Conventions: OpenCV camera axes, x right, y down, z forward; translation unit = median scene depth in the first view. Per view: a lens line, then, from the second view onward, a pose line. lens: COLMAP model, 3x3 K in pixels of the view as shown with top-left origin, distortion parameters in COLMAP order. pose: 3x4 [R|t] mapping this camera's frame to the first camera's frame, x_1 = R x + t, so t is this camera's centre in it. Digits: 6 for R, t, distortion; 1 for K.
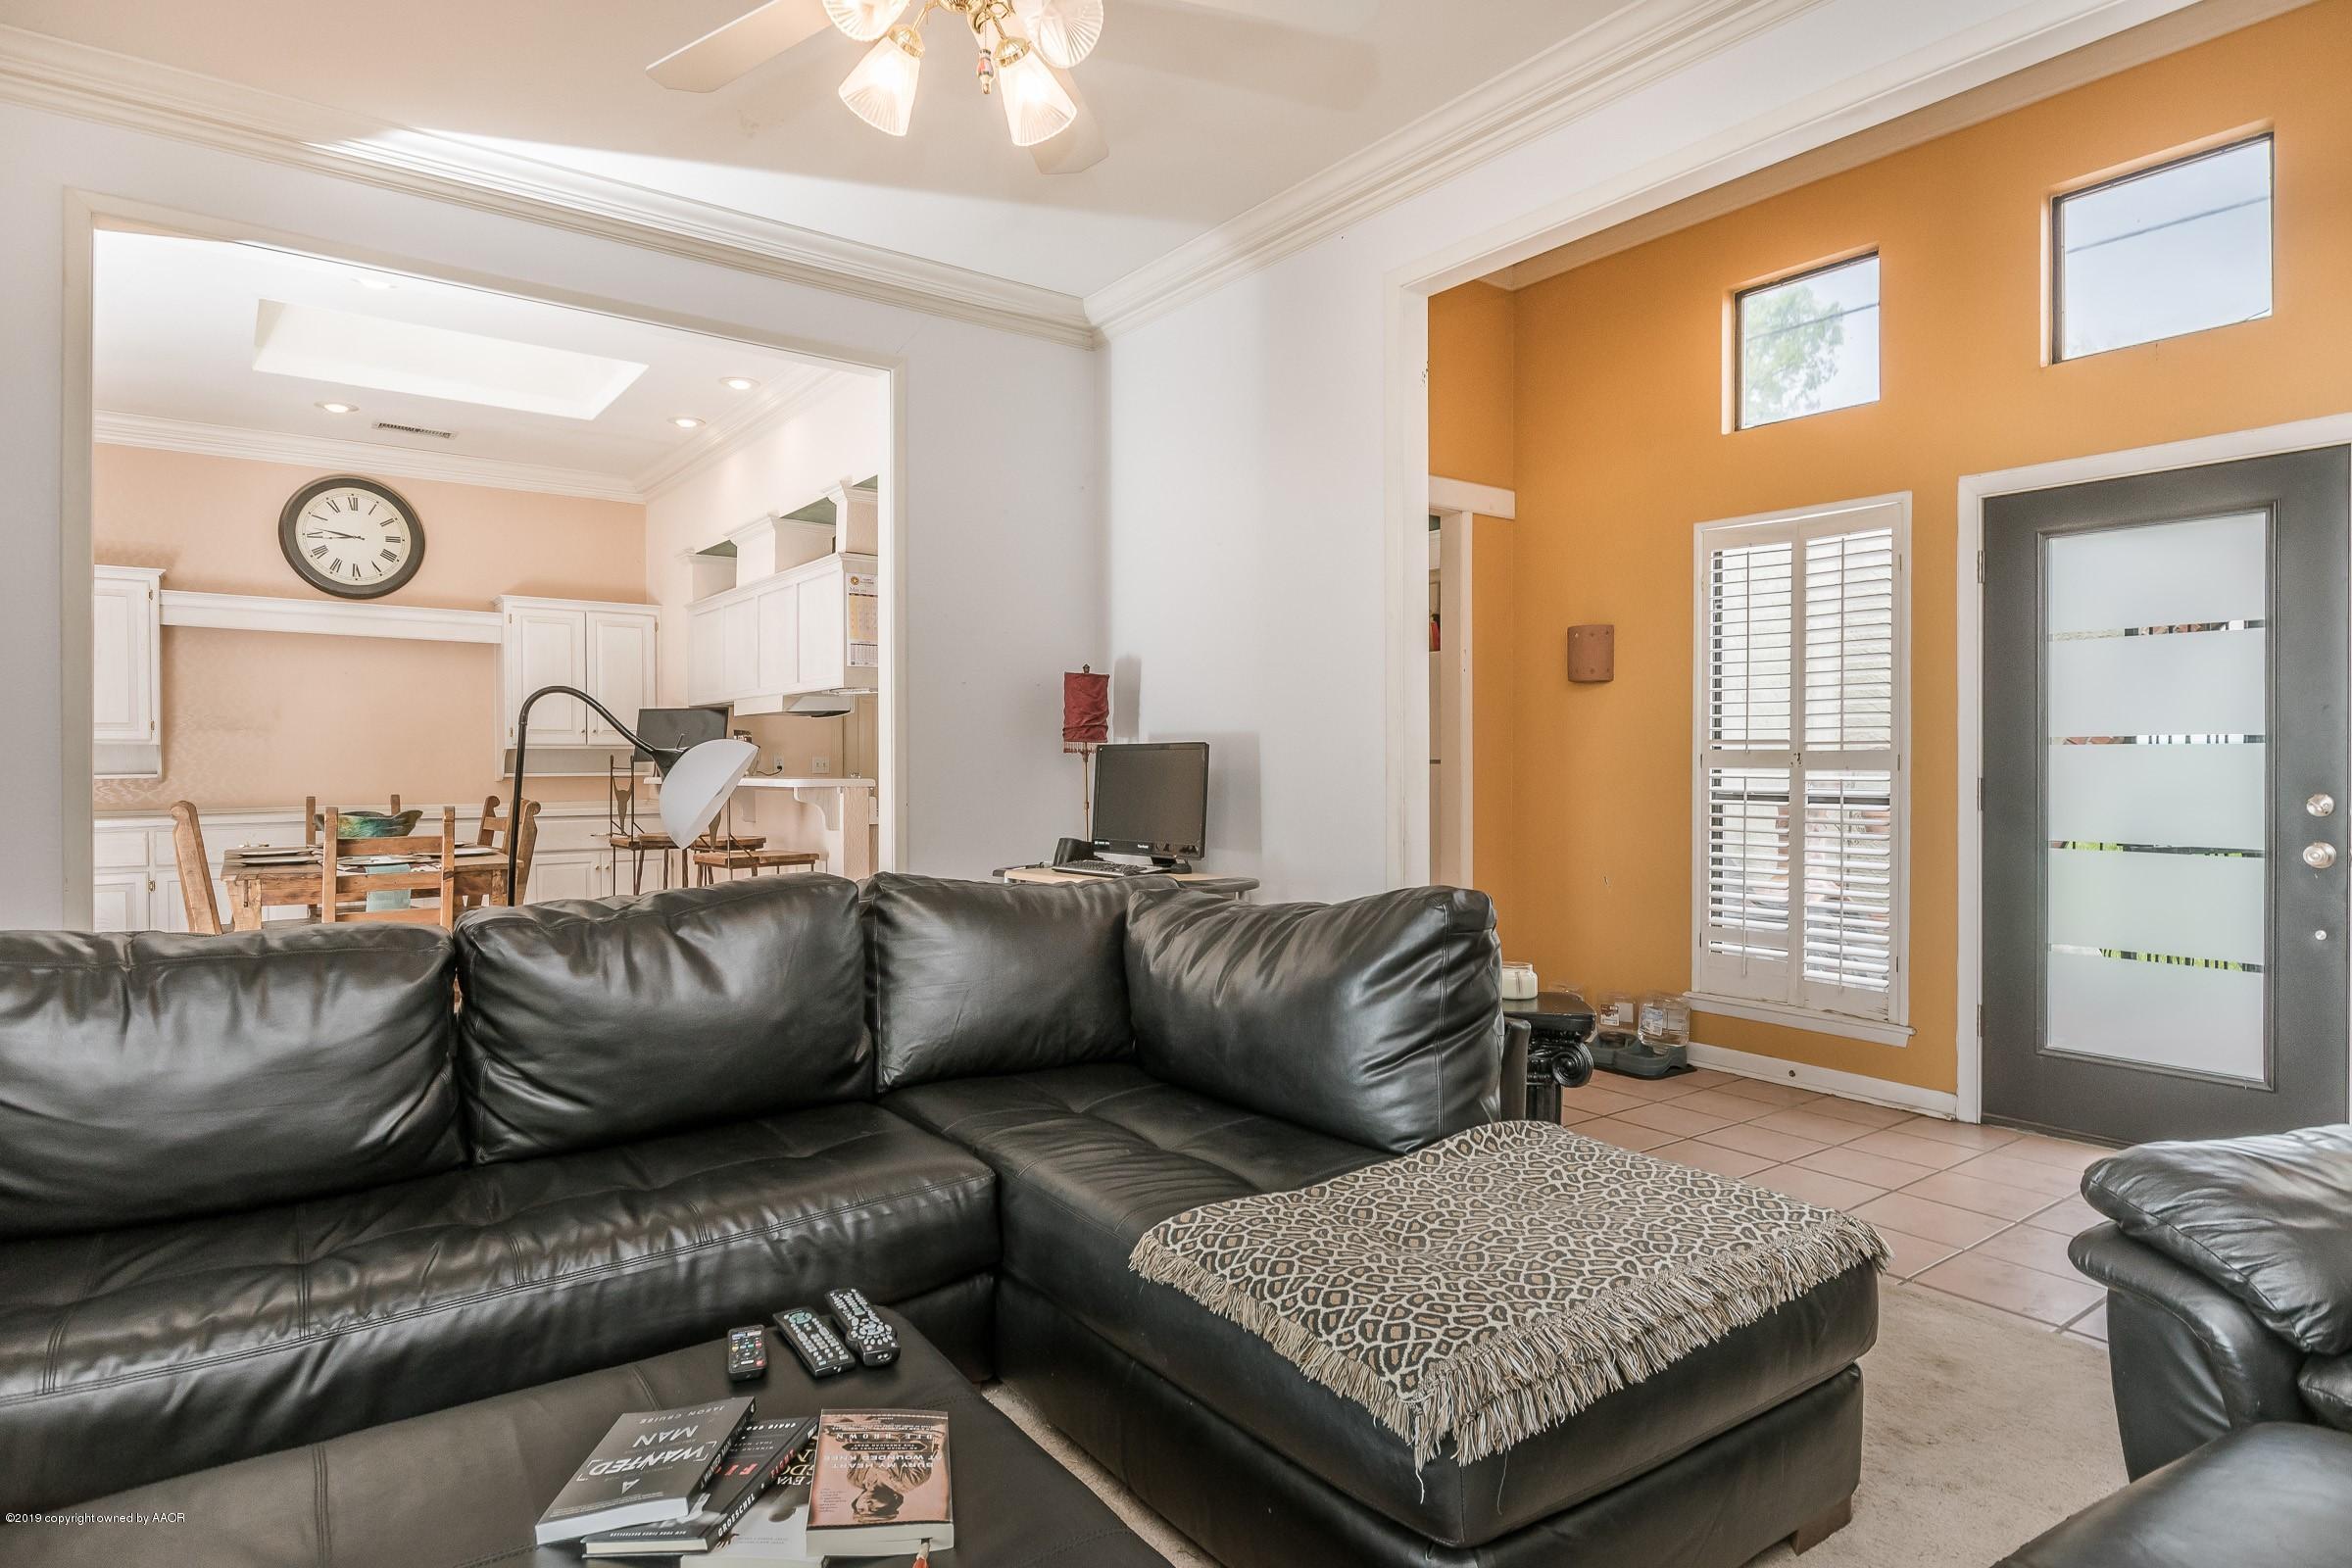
lens RADIAL K [[1278.9, 0, 1179.8], [0, 1278.9, 772.2], [0, 0, 1]] dist [0.000893, 0.000880]
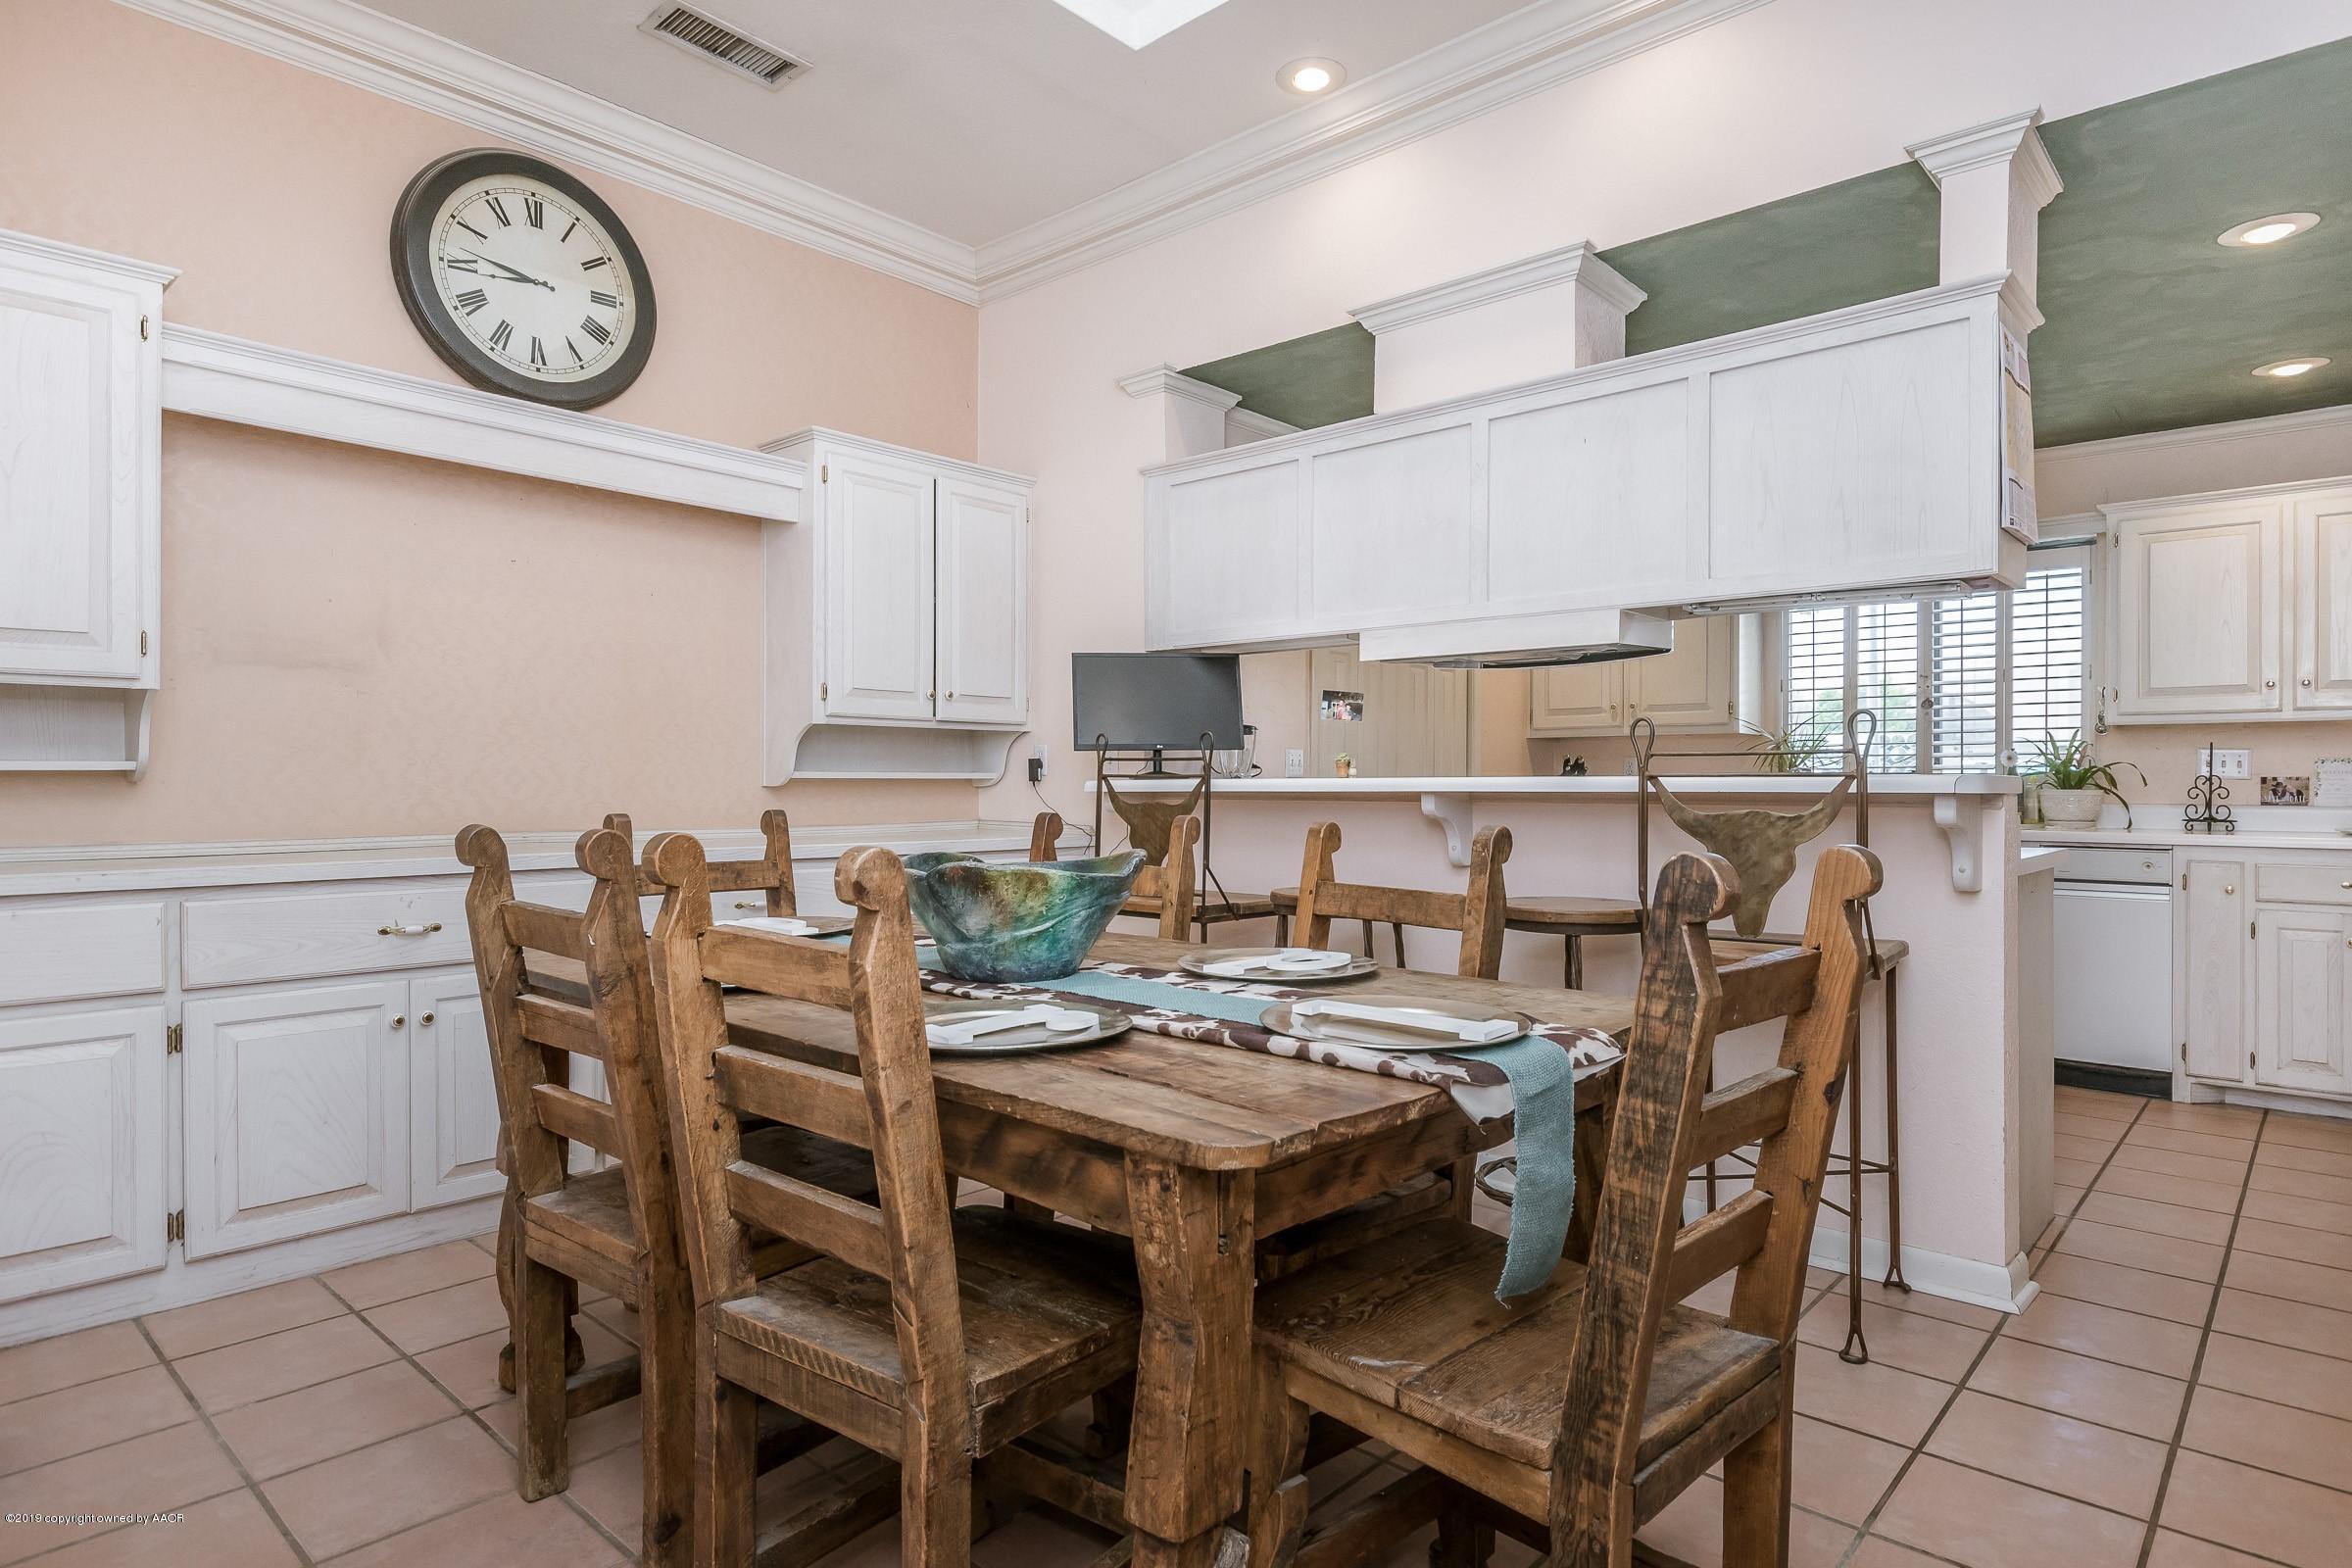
lens RADIAL K [[1278.9, 0, 1170.7], [0, 1278.9, 793.7], [0, 0, 1]] dist [0.000893, 0.000880]
pose [[0.983427, 0.004634, 0.181247, -0.496791], [-0.005142, 0.999984, 0.002333, 0.008072], [-0.181233, -0.003226, 0.983435, 0.479529]]
